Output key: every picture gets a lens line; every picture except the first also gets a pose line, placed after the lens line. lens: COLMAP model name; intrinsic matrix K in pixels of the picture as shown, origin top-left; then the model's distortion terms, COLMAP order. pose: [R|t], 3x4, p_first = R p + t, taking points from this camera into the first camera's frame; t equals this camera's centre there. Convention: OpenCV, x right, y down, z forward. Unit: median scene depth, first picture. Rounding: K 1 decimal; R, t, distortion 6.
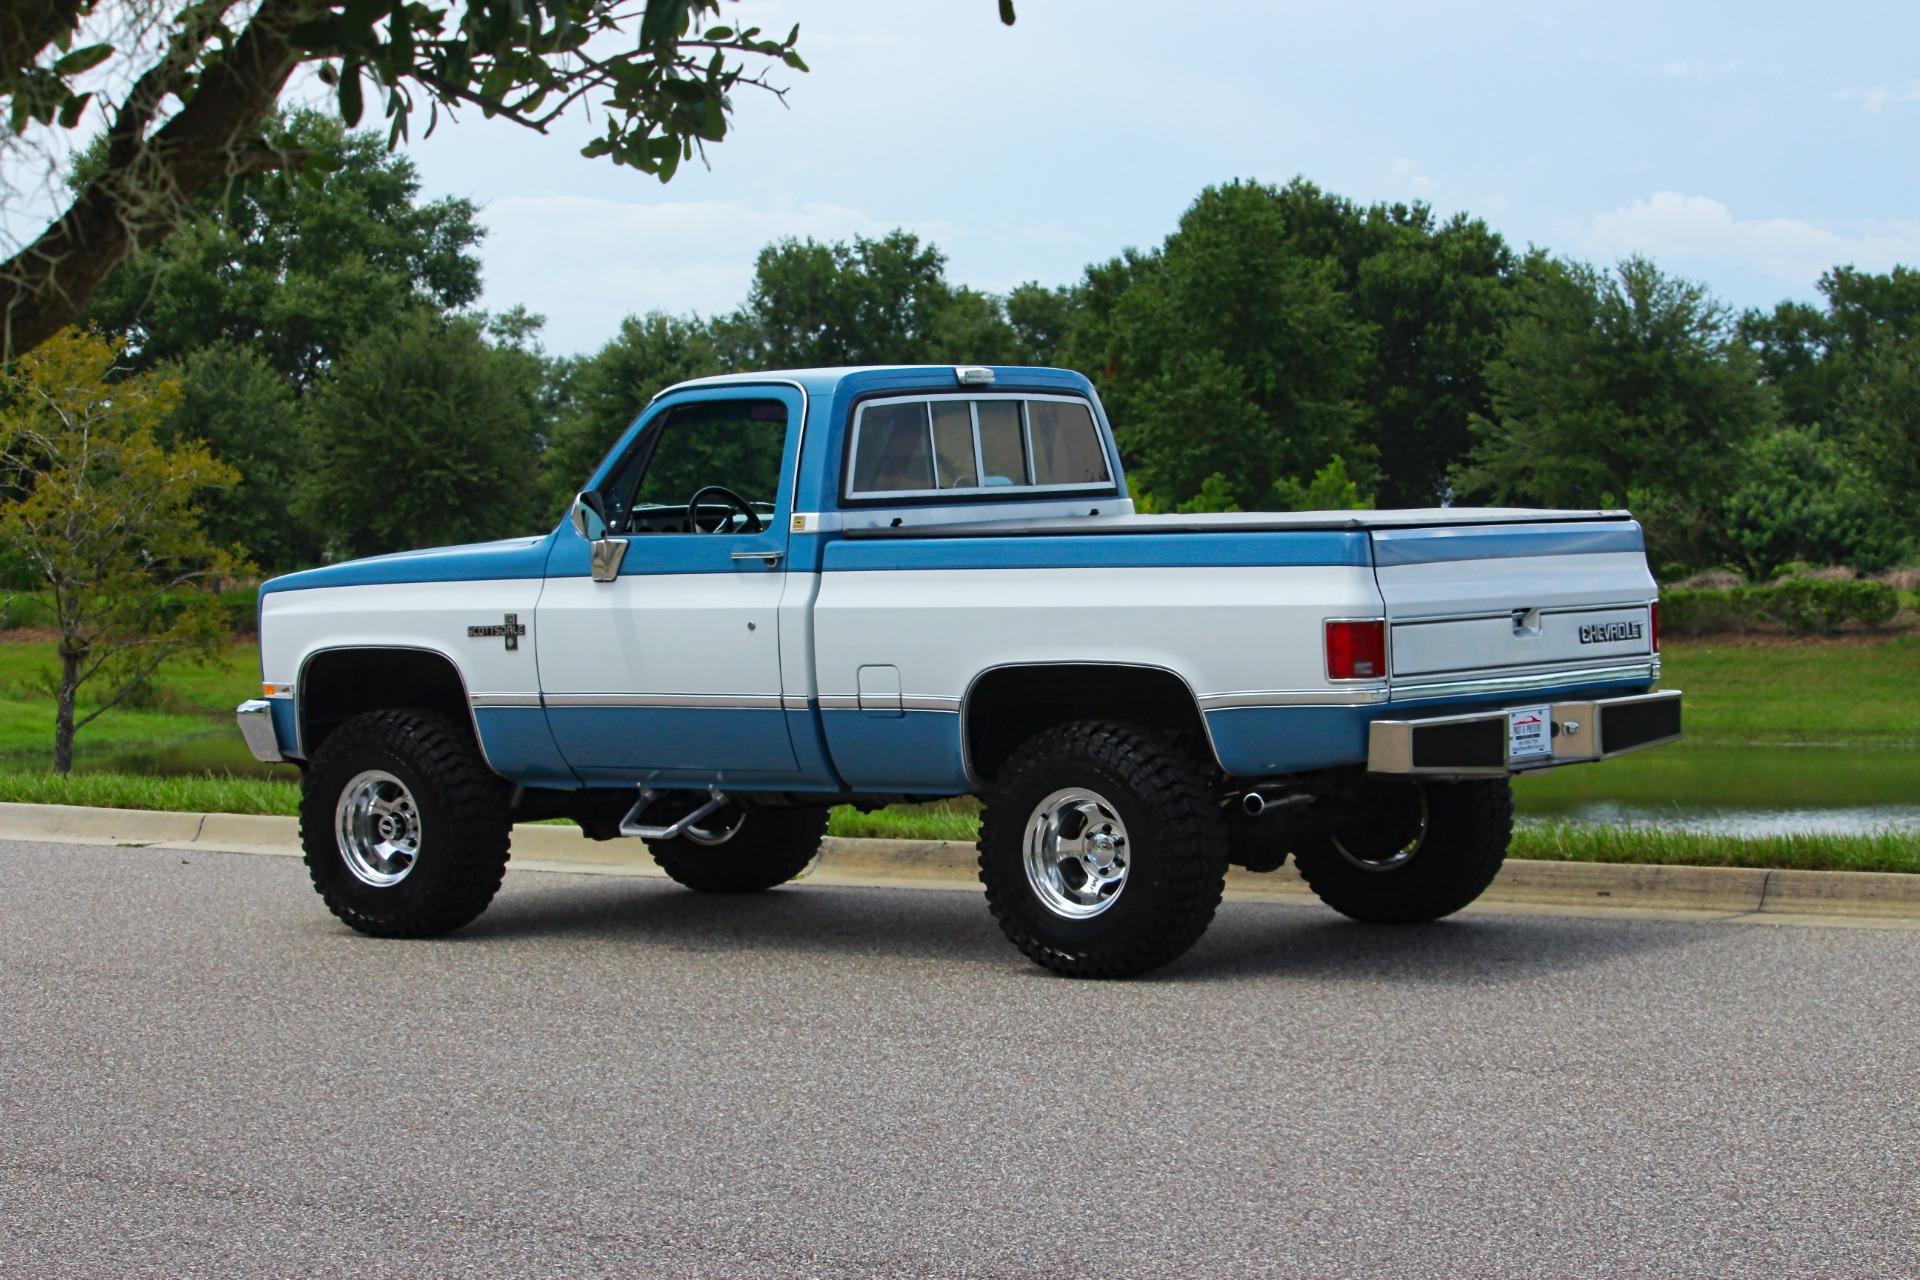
lens RADIAL K [[4924.3, 0, 980.5], [0, 4924.3, 655.1], [0, 0, 1]] dist [-0.416817, 0.000000]
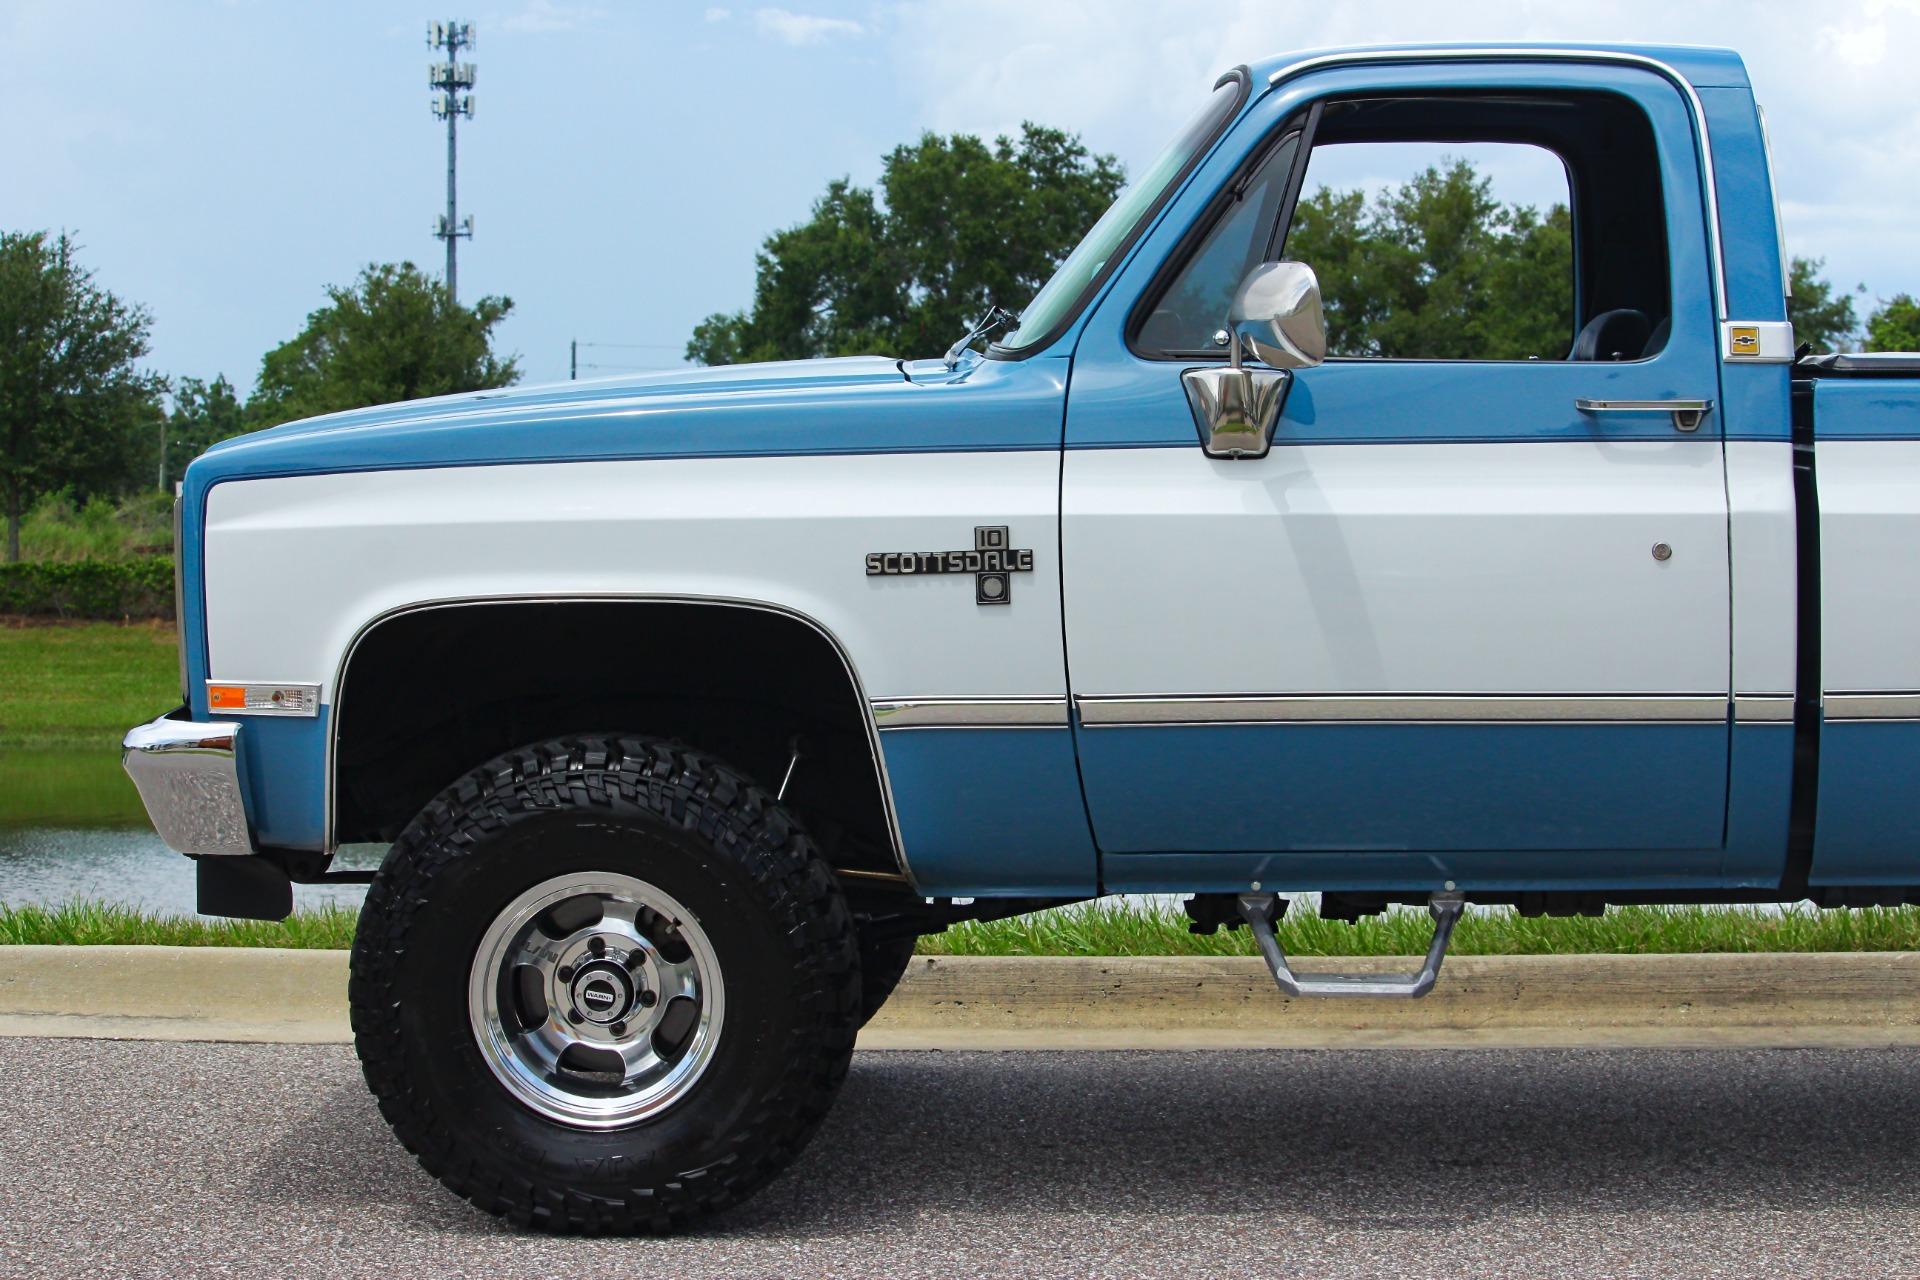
lens RADIAL K [[4917.7, 0, 960.6], [0, 4917.7, 624.2], [0, 0, 1]] dist [-0.402054, 0.000000]
pose [[0.829663, -0.004042, 0.558250, -0.347331], [0.006044, 0.999980, -0.001741, 0.001508], [-0.558232, 0.004818, 0.829671, 0.602963]]
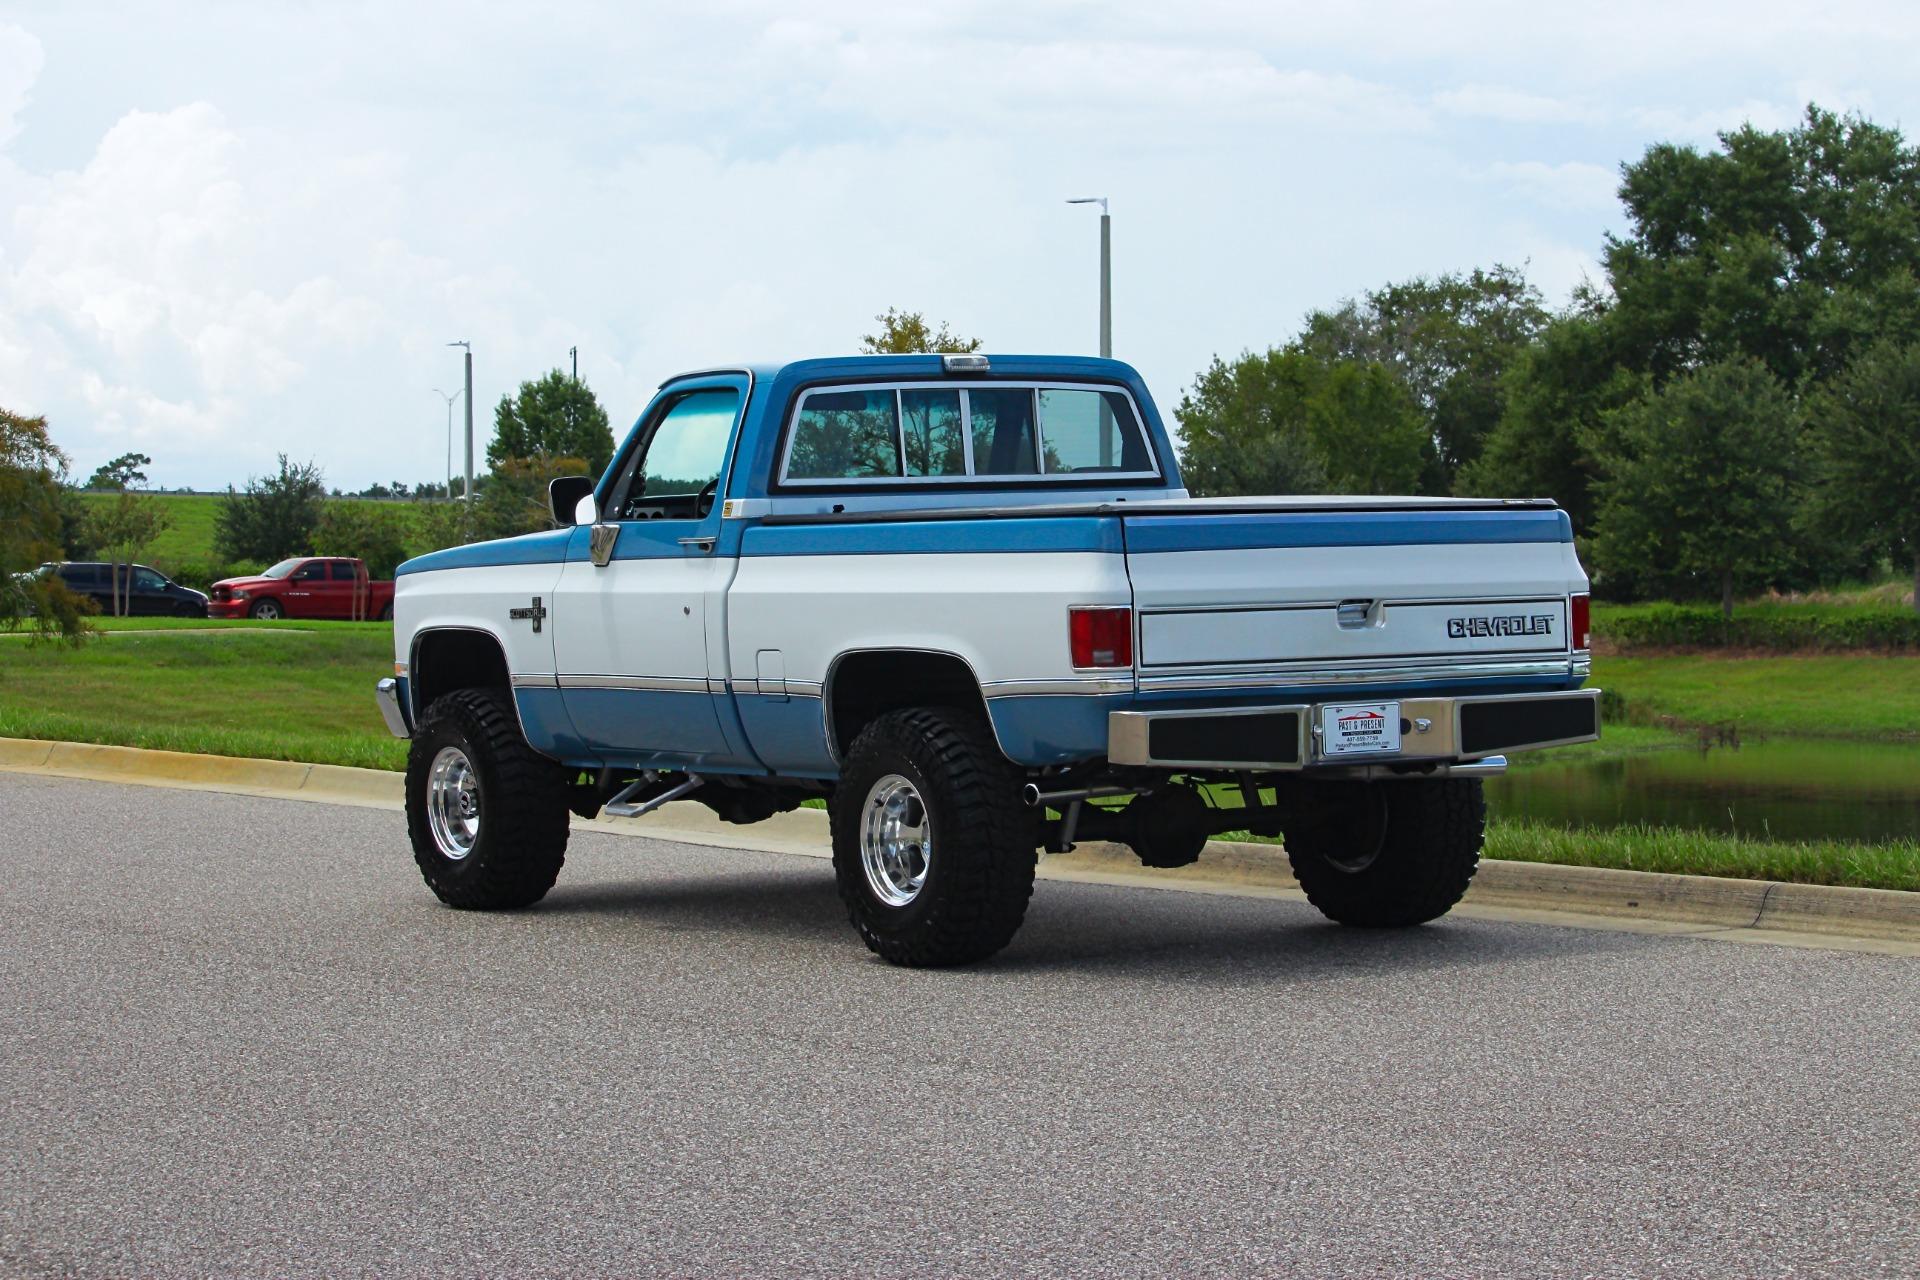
lens RADIAL K [[4924.3, 0, 957.2], [0, 4924.3, 530.8], [0, 0, 1]] dist [-0.416817, 0.000000]
pose [[0.935925, 0.005859, -0.352151, 0.341385], [-0.016089, 0.999529, -0.026130, 0.003119], [0.351832, 0.030121, 0.935578, 0.063954]]
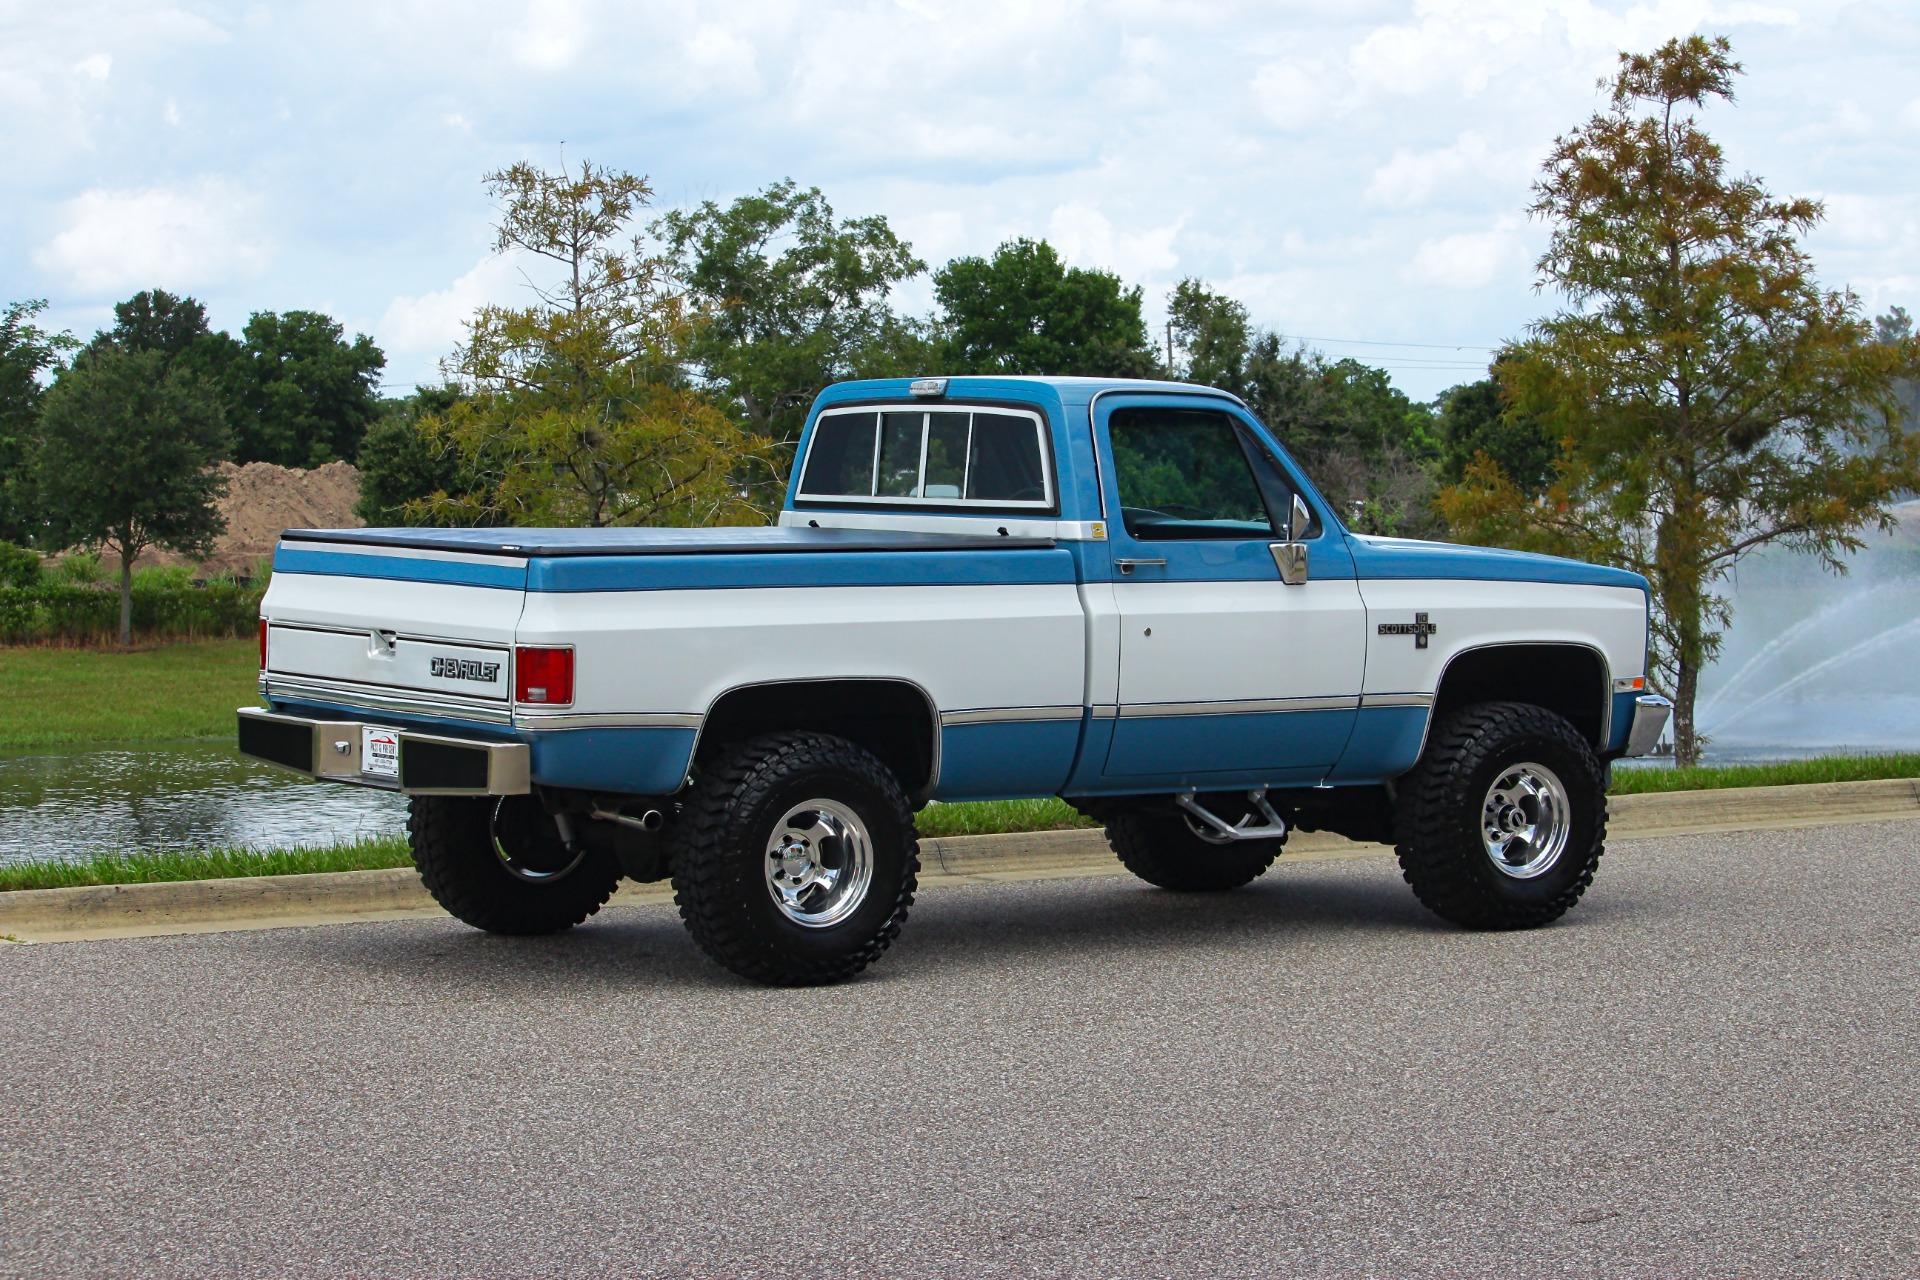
lens RADIAL K [[4917.7, 0, 951.3], [0, 4917.7, 658.1], [0, 0, 1]] dist [-0.402054, 0.000000]
pose [[0.320356, -0.022806, 0.947023, -0.917583], [0.035241, 0.999305, 0.012144, -0.011842], [-0.946641, 0.029483, 0.320937, 0.620225]]
